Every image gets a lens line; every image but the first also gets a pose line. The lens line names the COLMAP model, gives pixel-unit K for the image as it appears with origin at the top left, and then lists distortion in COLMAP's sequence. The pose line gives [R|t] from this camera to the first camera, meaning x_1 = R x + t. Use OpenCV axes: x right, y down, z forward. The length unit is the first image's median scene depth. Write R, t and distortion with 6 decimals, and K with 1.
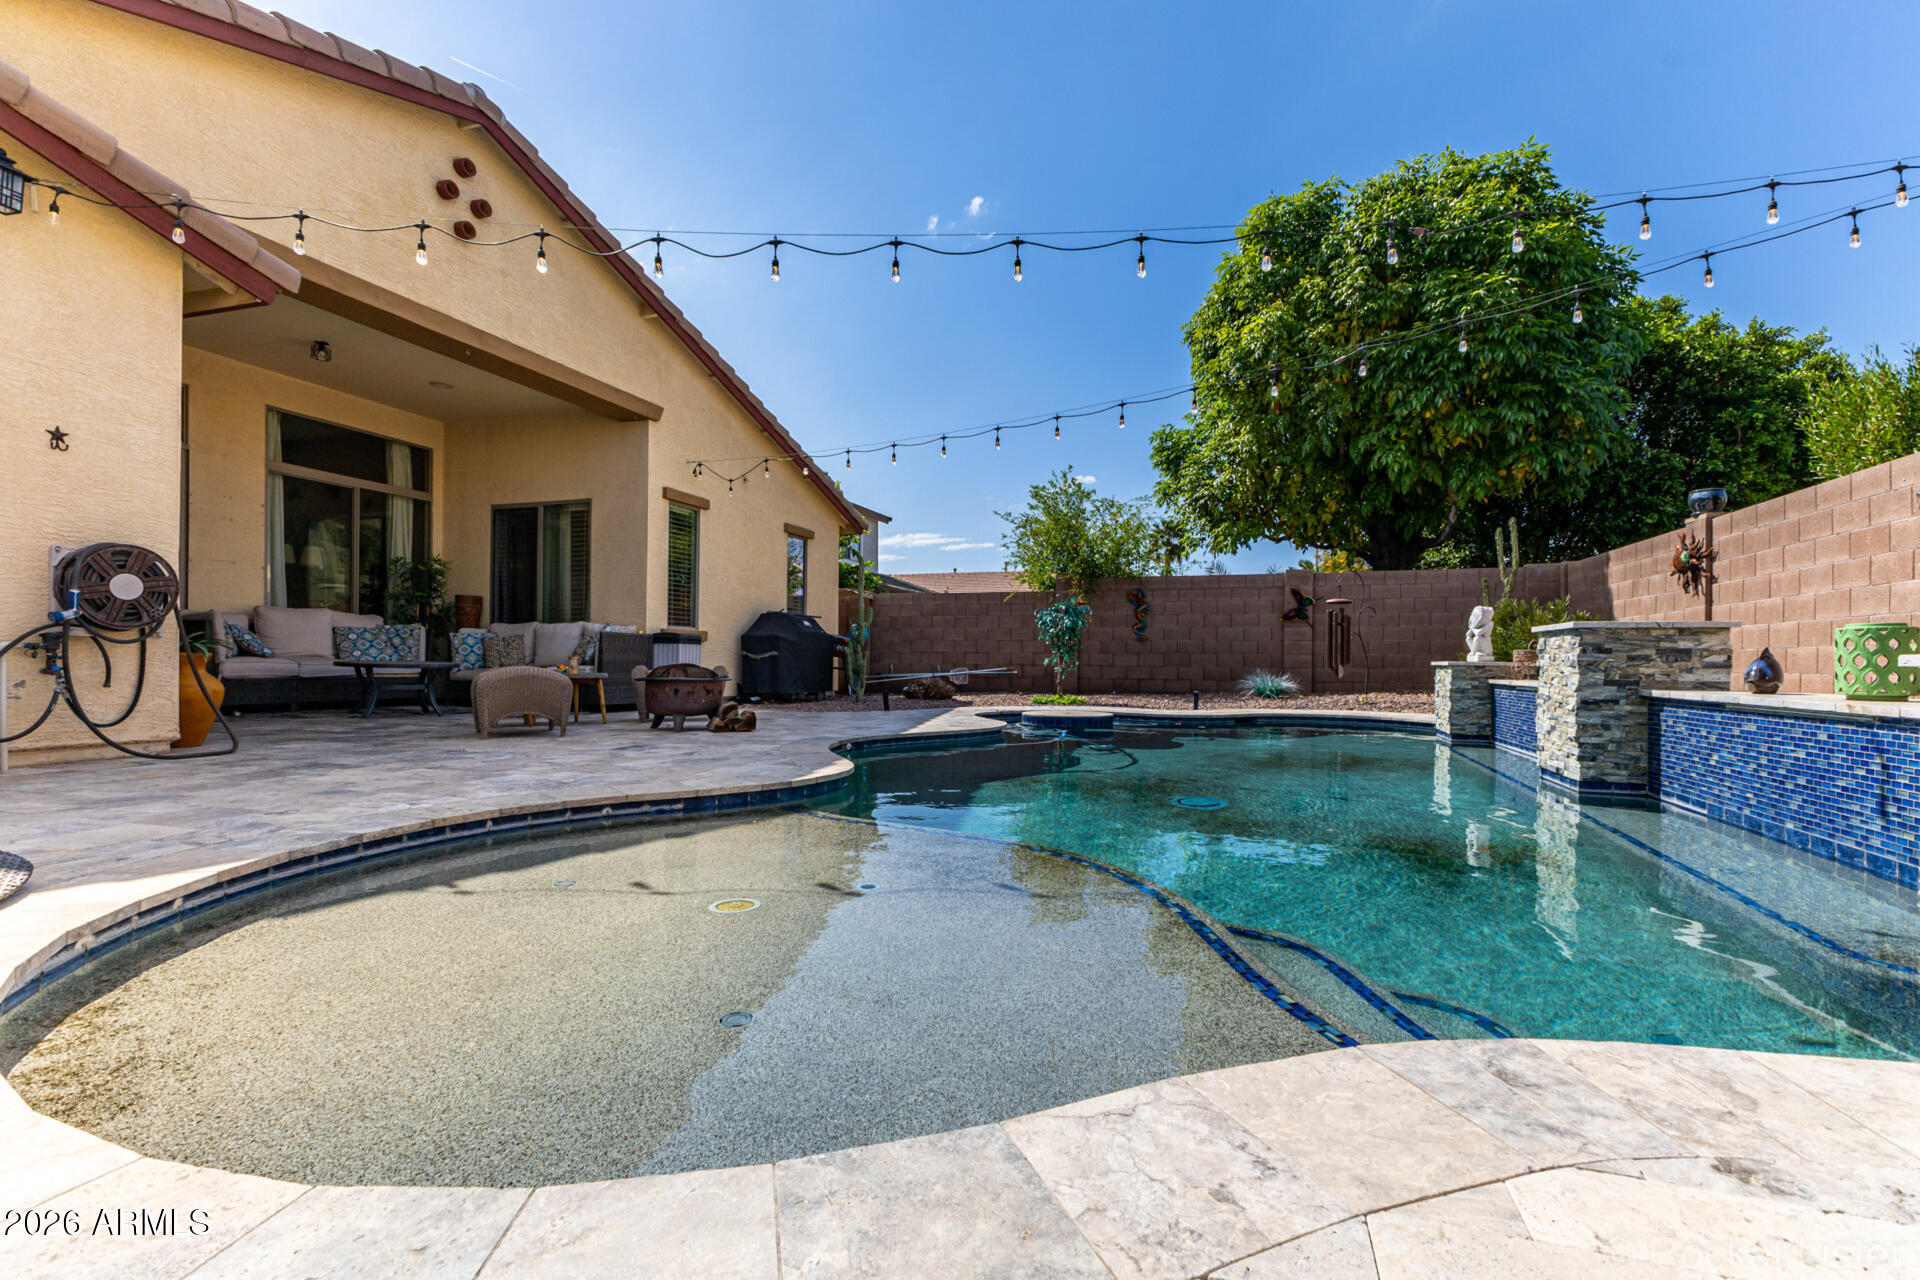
lens RADIAL K [[860.2, 0, 966.2], [0, 860.2, 646.8], [0, 0, 1]] dist [0.025733, -0.008576]
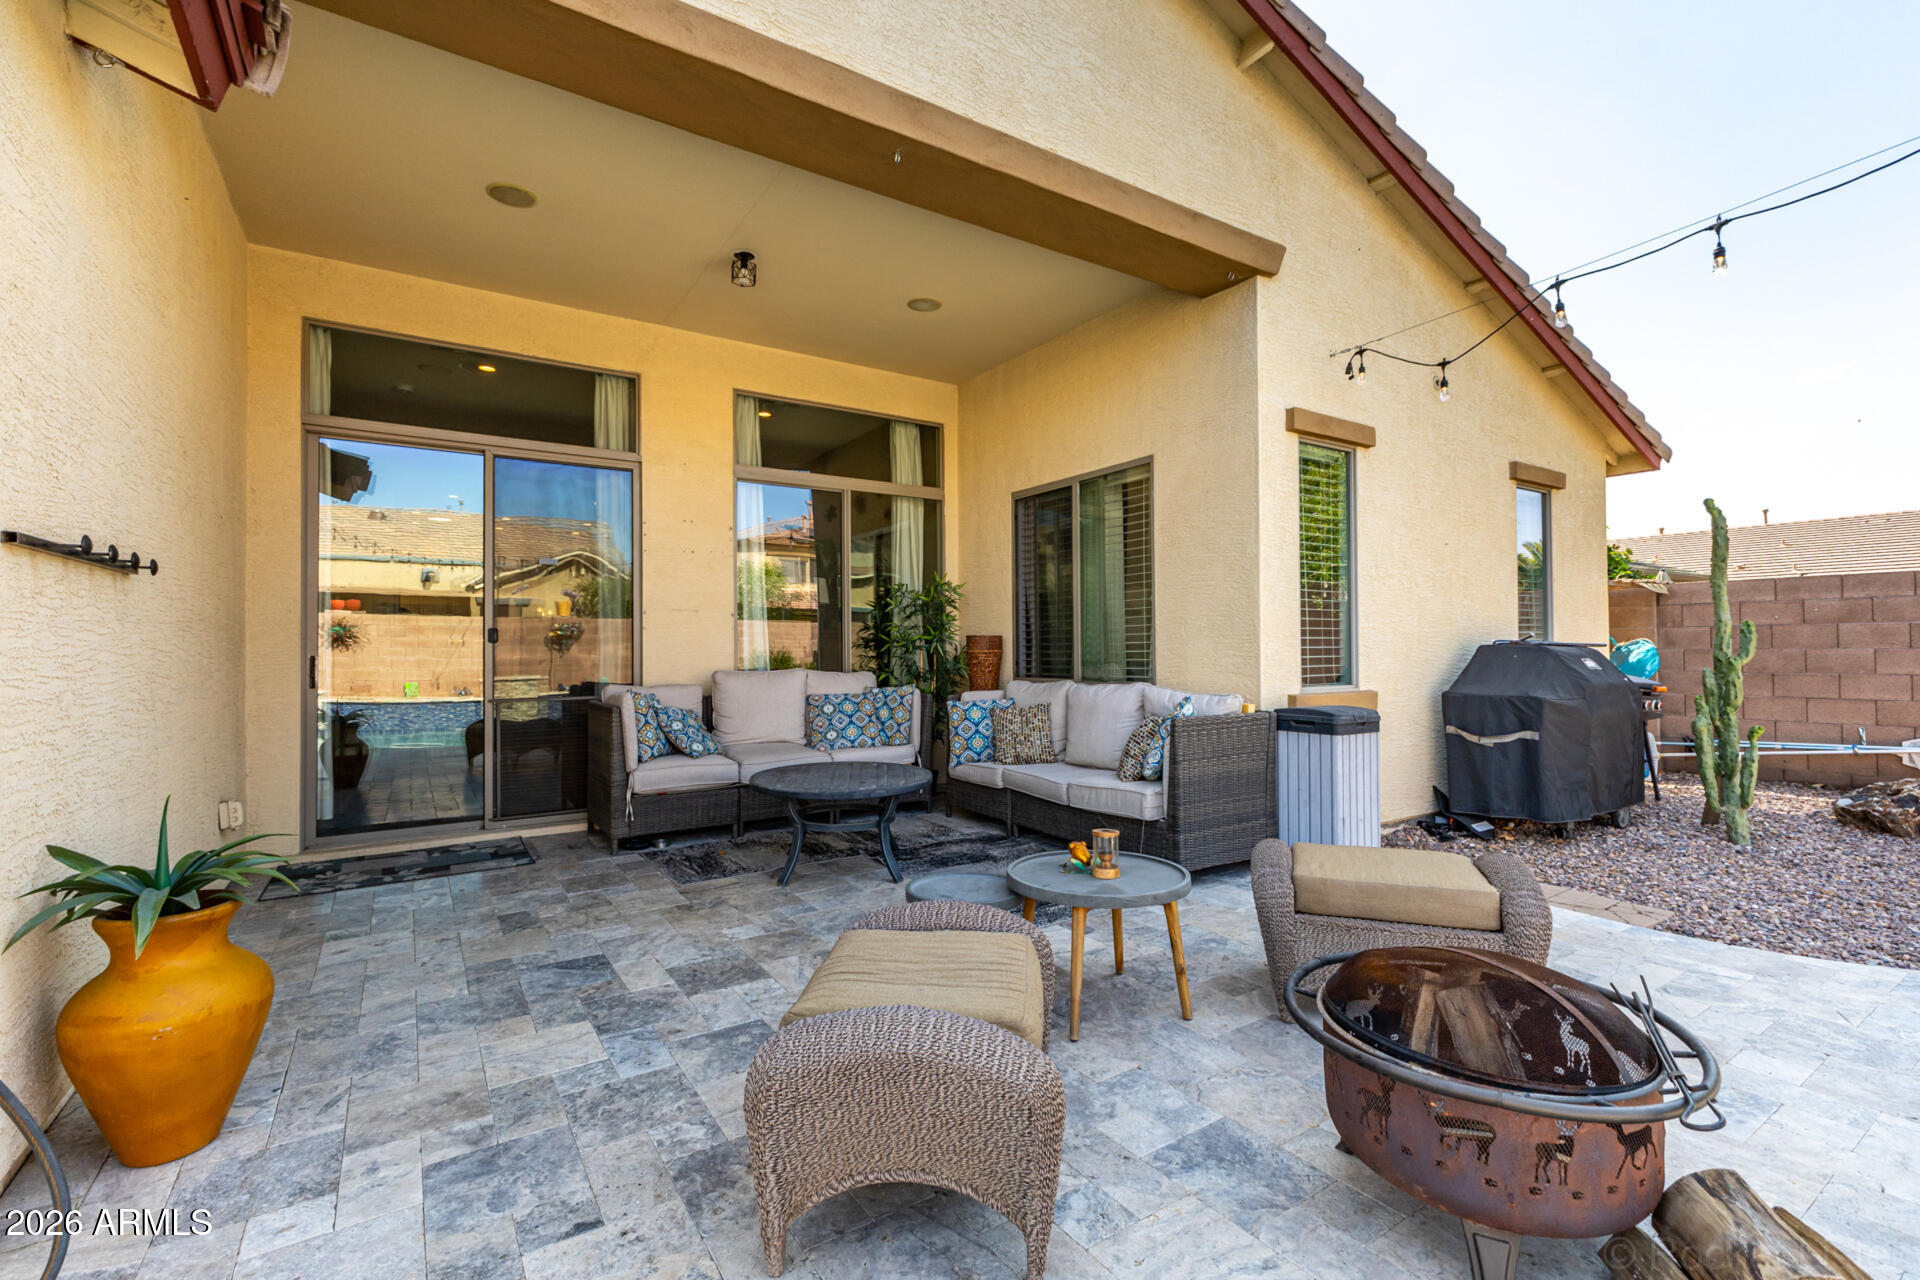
lens RADIAL K [[860.2, 0, 966.2], [0, 860.2, 646.8], [0, 0, 1]] dist [0.025733, -0.008576]
pose [[0.799068, -0.018728, -0.600949, -0.216736], [0.025305, 0.999677, 0.002493, -0.058215], [0.600708, -0.017199, 0.799284, 0.525768]]
